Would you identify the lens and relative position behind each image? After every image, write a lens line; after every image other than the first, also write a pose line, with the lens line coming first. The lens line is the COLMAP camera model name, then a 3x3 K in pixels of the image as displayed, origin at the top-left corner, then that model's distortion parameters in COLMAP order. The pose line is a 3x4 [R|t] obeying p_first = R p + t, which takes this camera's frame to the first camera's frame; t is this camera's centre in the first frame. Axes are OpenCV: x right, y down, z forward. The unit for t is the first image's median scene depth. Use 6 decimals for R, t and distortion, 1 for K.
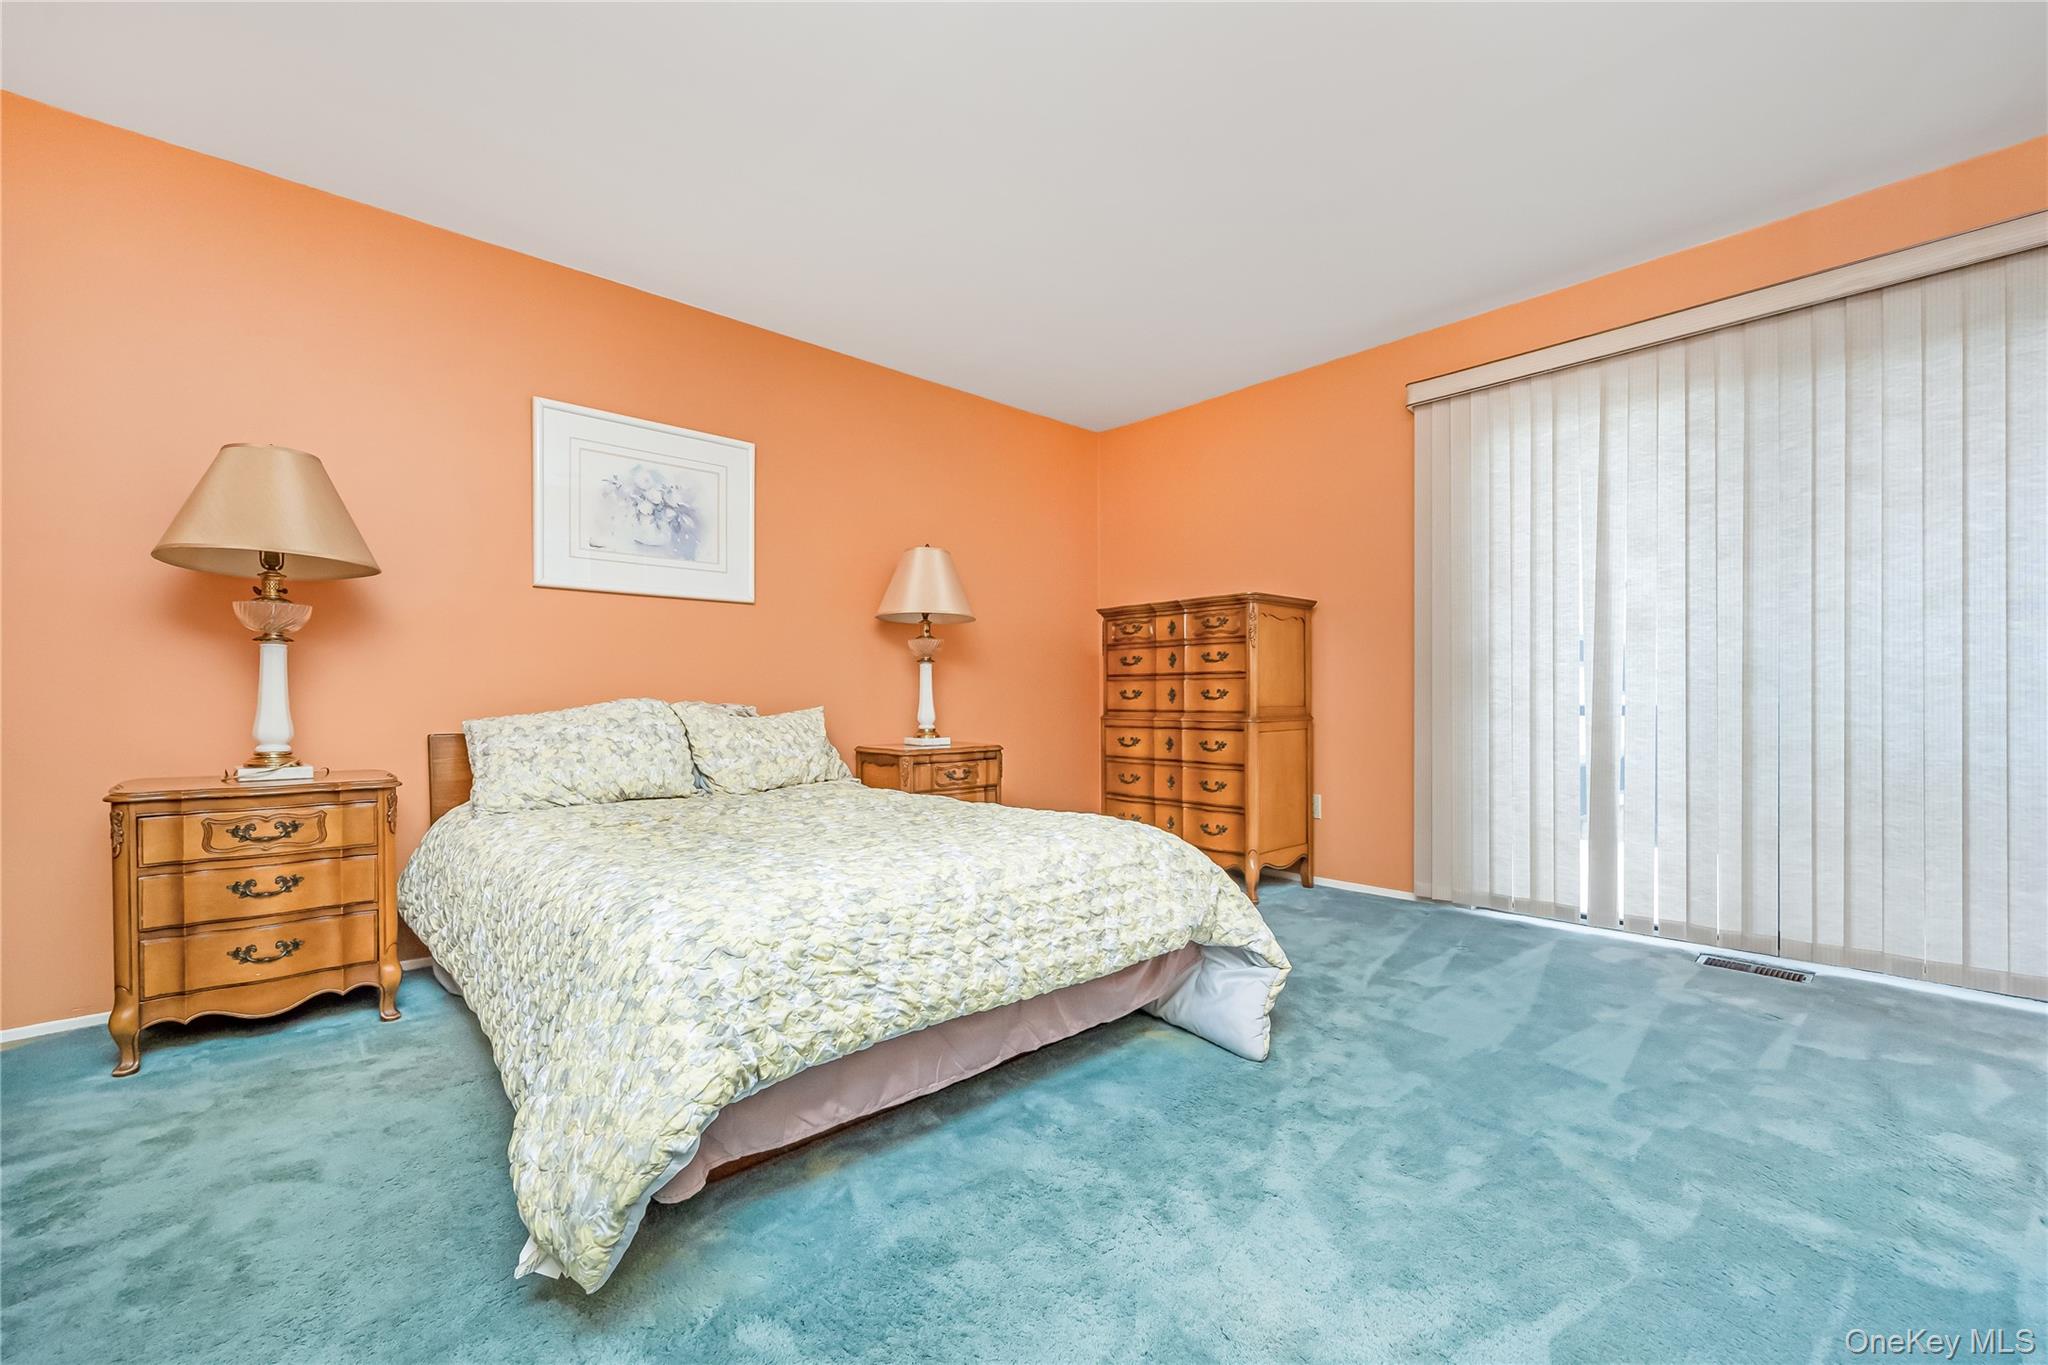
lens RADIAL K [[837.6, 0, 1029.1], [0, 837.6, 691.0], [0, 0, 1]] dist [-0.001636, 0.000061]
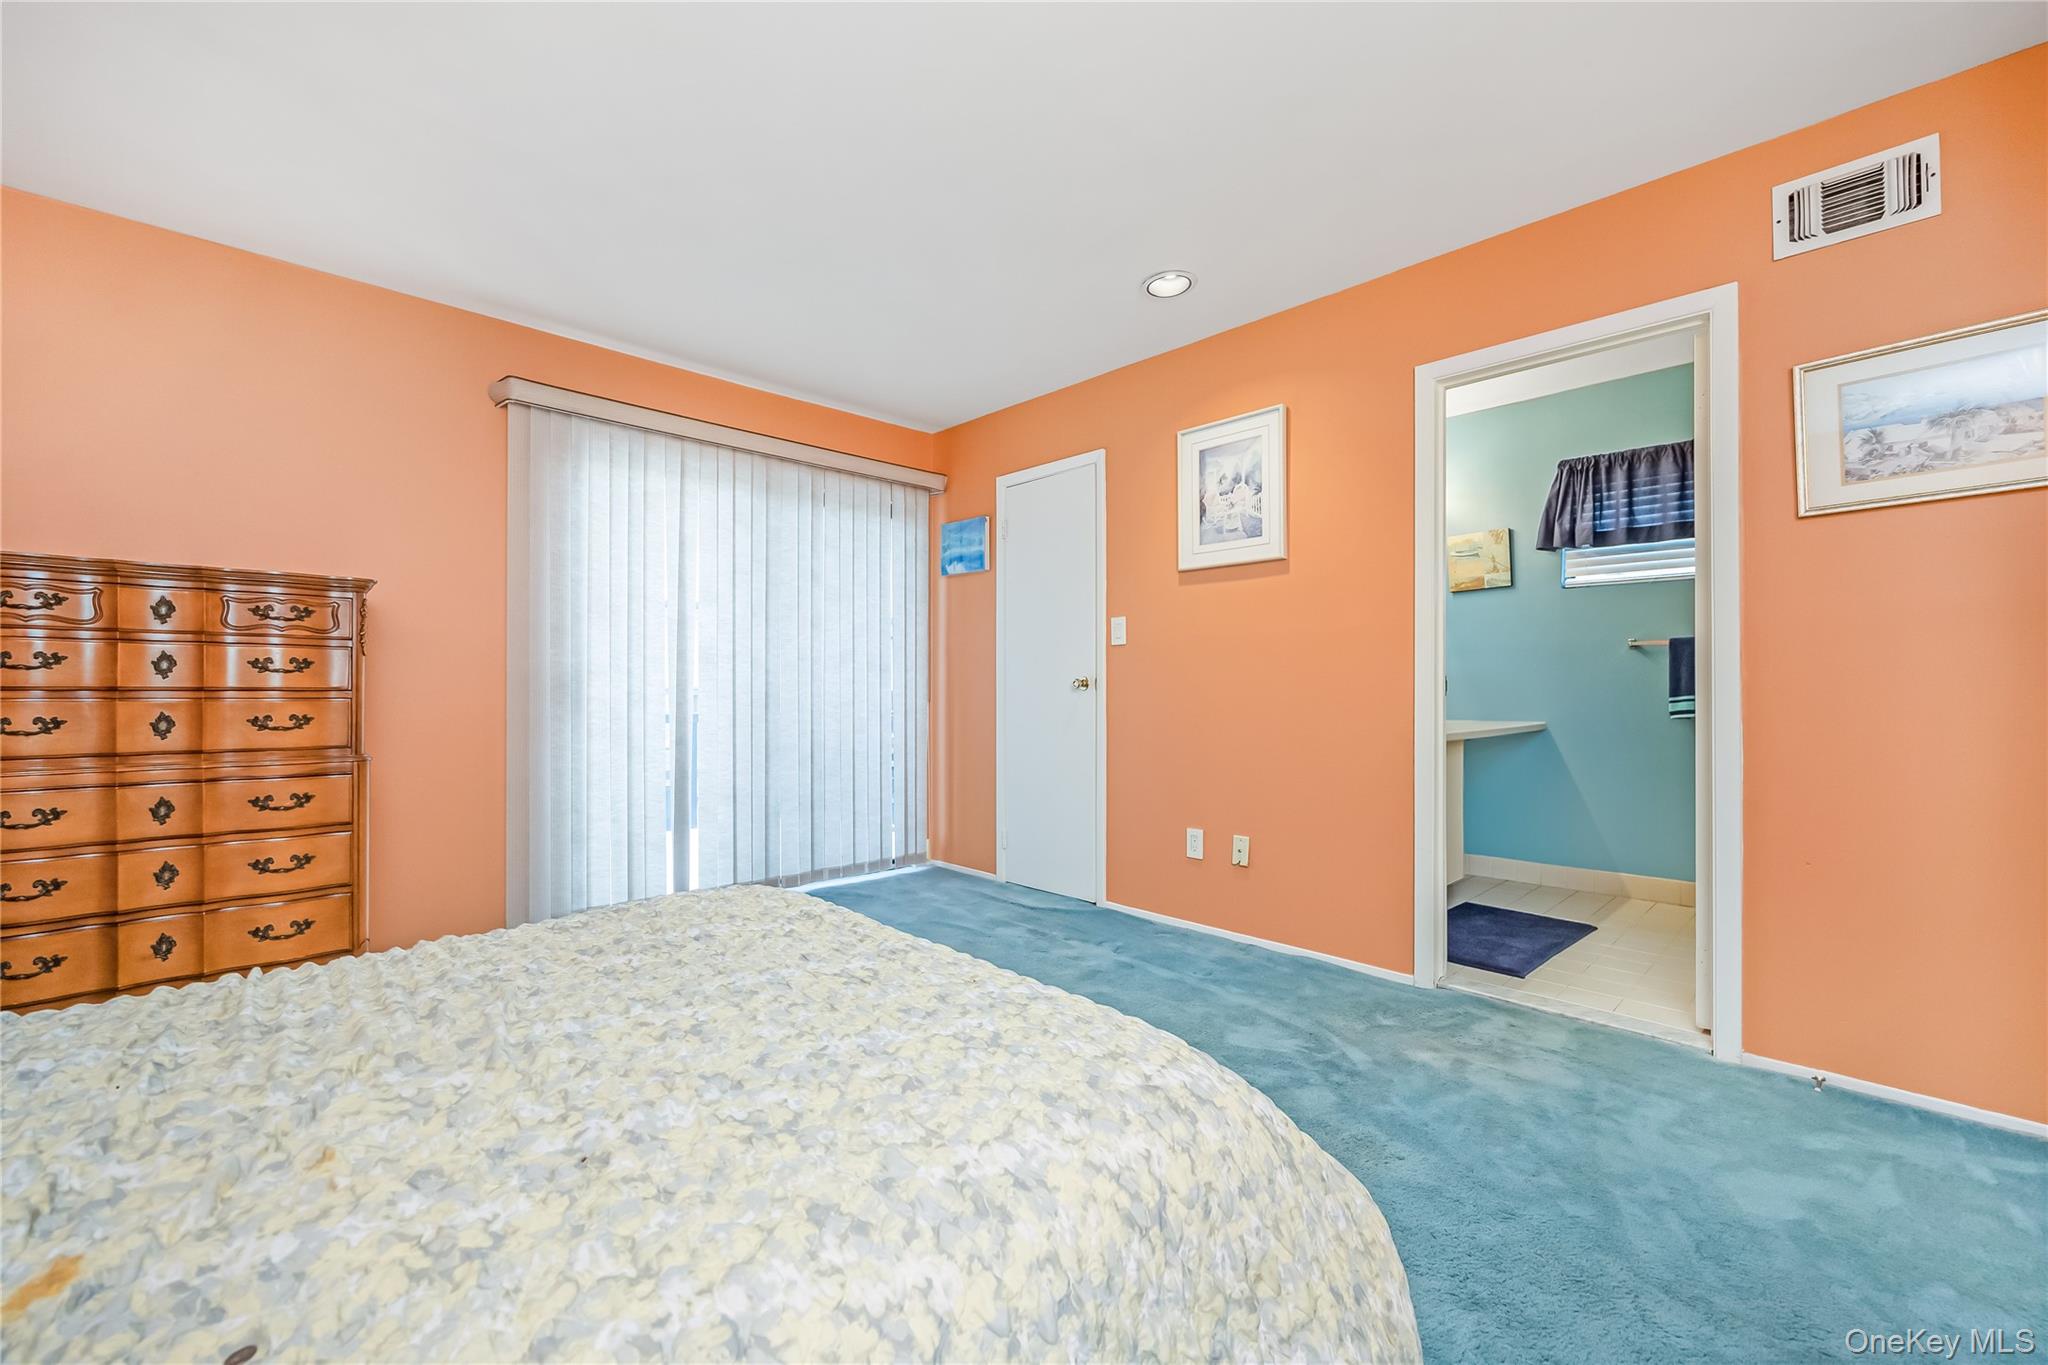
lens RADIAL K [[837.6, 0, 1029.1], [0, 837.6, 692.7], [0, 0, 1]] dist [-0.001636, 0.000061]
pose [[-0.014871, 0.005280, 0.999875, -0.492890], [-0.009279, 0.999942, -0.005419, -0.023107], [-0.999846, -0.009358, -0.014821, 0.475185]]
